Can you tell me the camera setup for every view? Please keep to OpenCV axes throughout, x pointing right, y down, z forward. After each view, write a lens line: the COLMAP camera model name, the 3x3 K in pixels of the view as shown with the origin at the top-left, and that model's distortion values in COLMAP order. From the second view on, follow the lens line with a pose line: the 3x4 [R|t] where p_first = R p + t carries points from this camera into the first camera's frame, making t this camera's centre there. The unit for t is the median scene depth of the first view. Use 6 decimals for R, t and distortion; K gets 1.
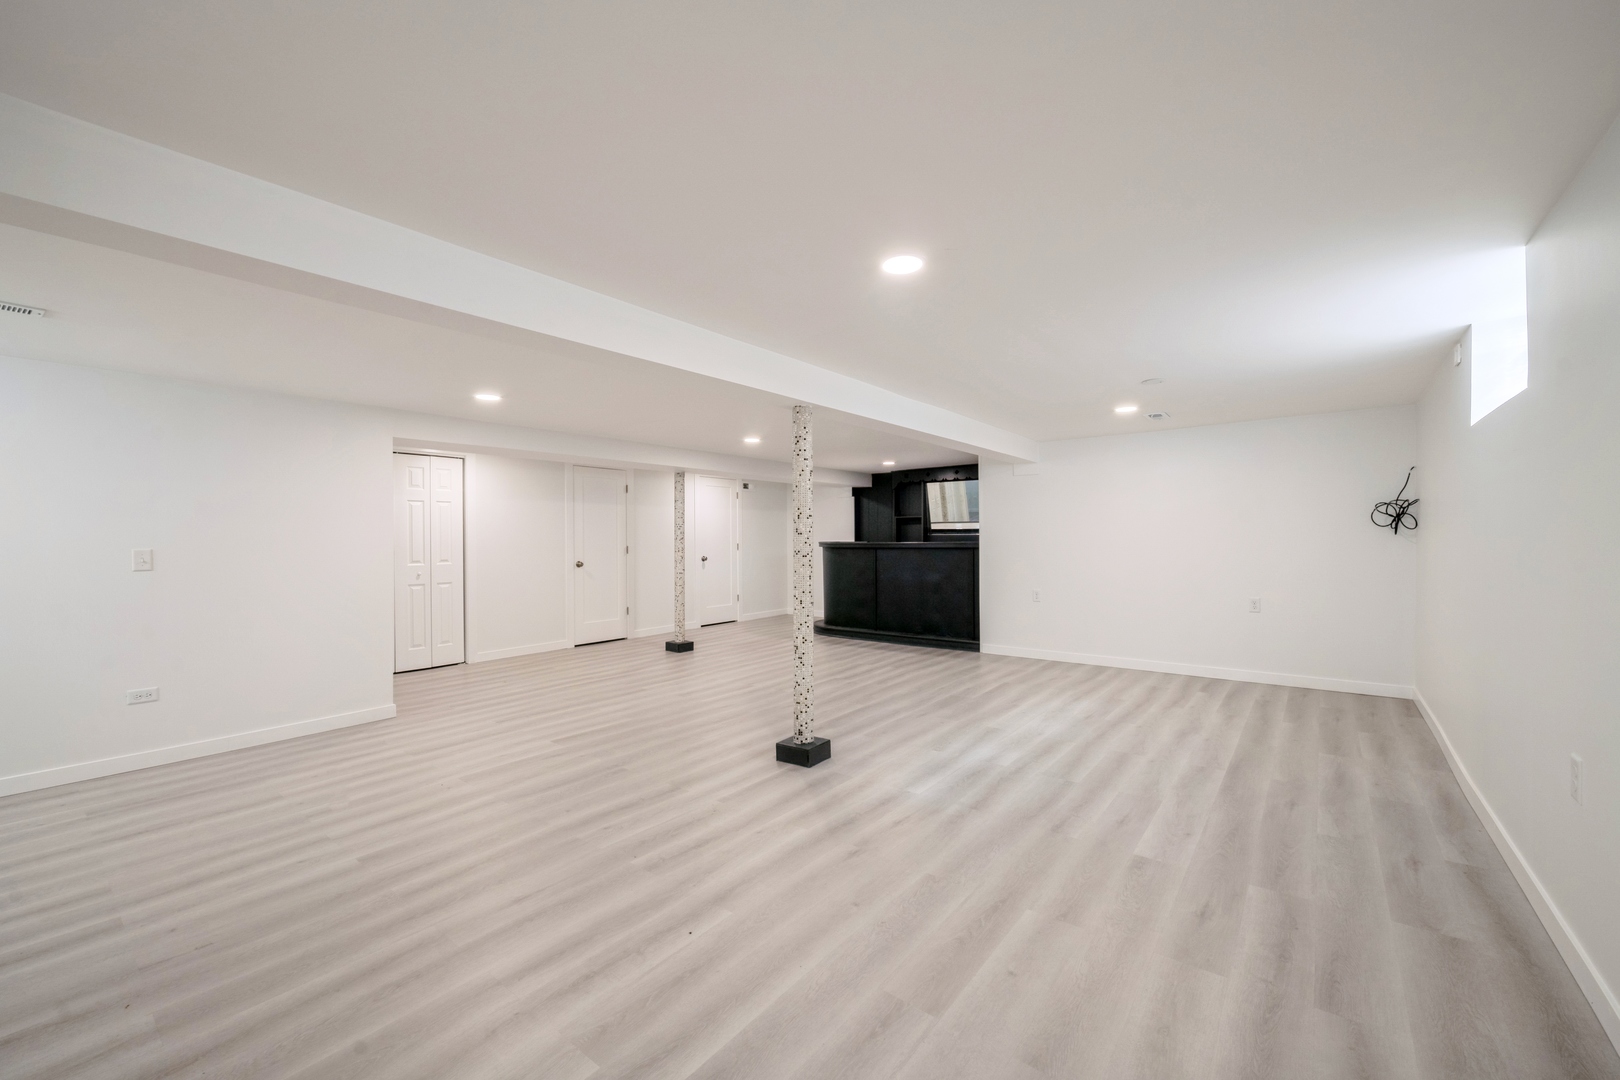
lens RADIAL K [[644.0, 0, 807.4], [0, 644.0, 540.6], [0, 0, 1]] dist [0.000366, -0.000231]
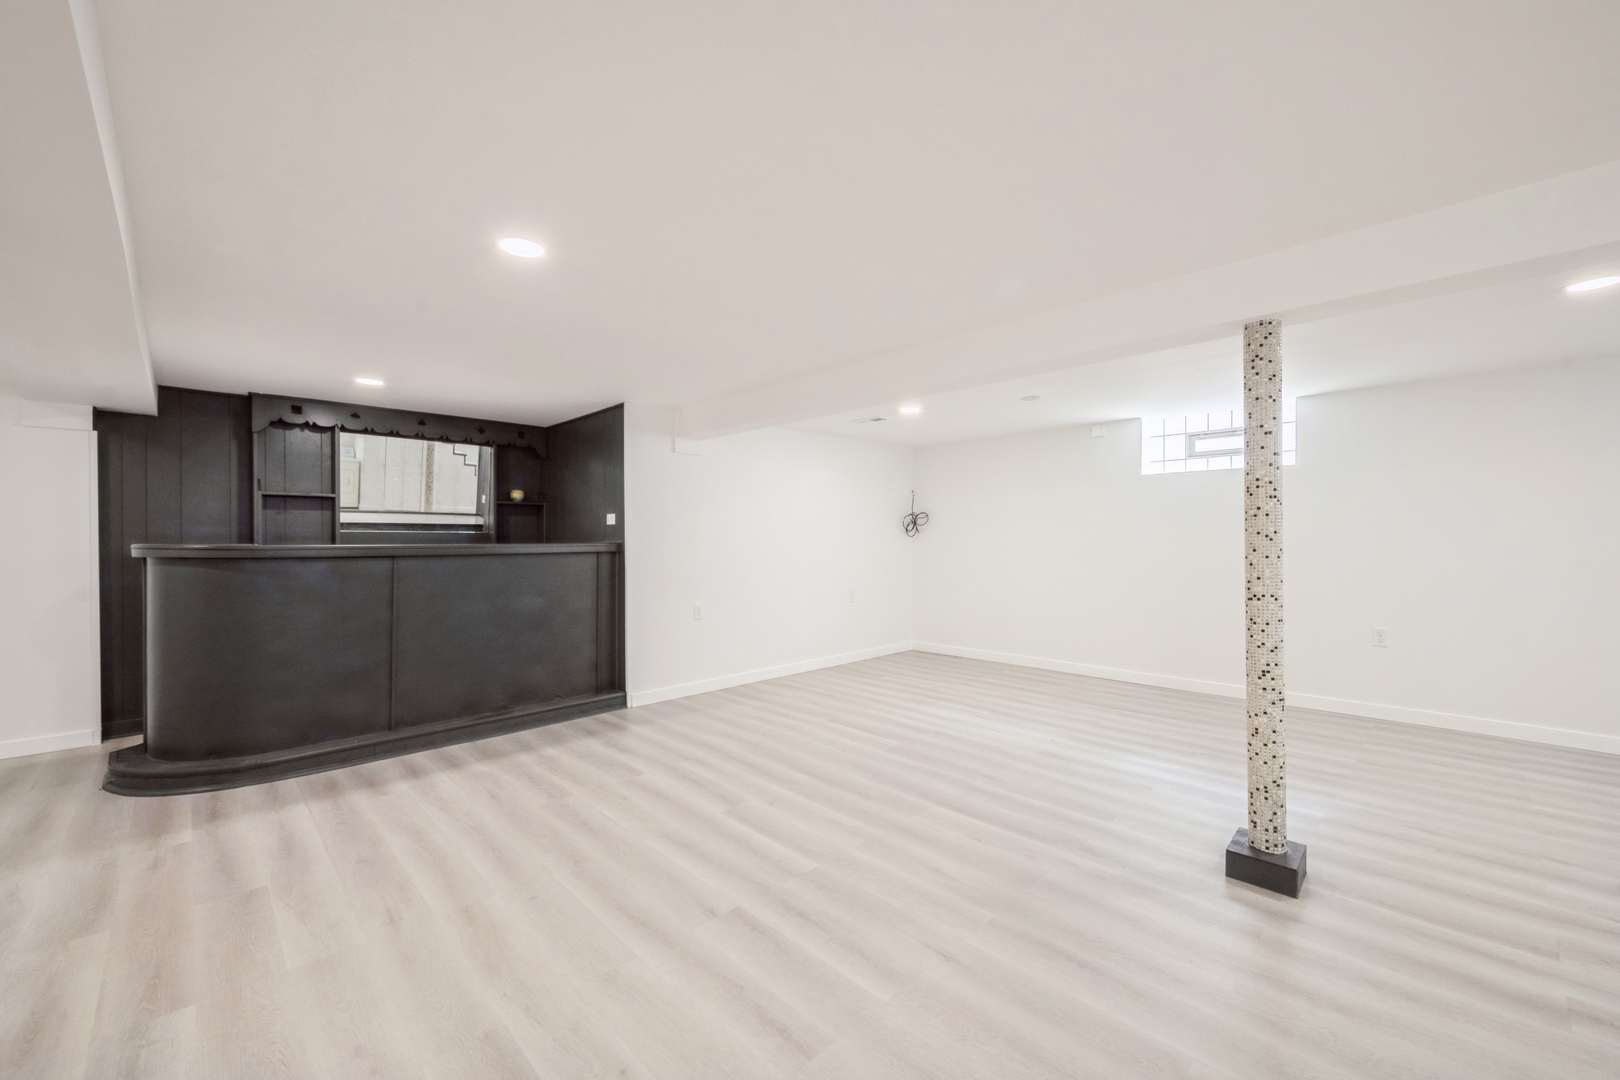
lens RADIAL K [[644.0, 0, 804.7], [0, 644.0, 536.4], [0, 0, 1]] dist [0.000366, -0.000231]
pose [[0.132608, 0.019195, 0.990983, -0.323464], [0.008883, 0.999749, -0.020554, 0.010268], [-0.991129, 0.011528, 0.132405, 0.636846]]
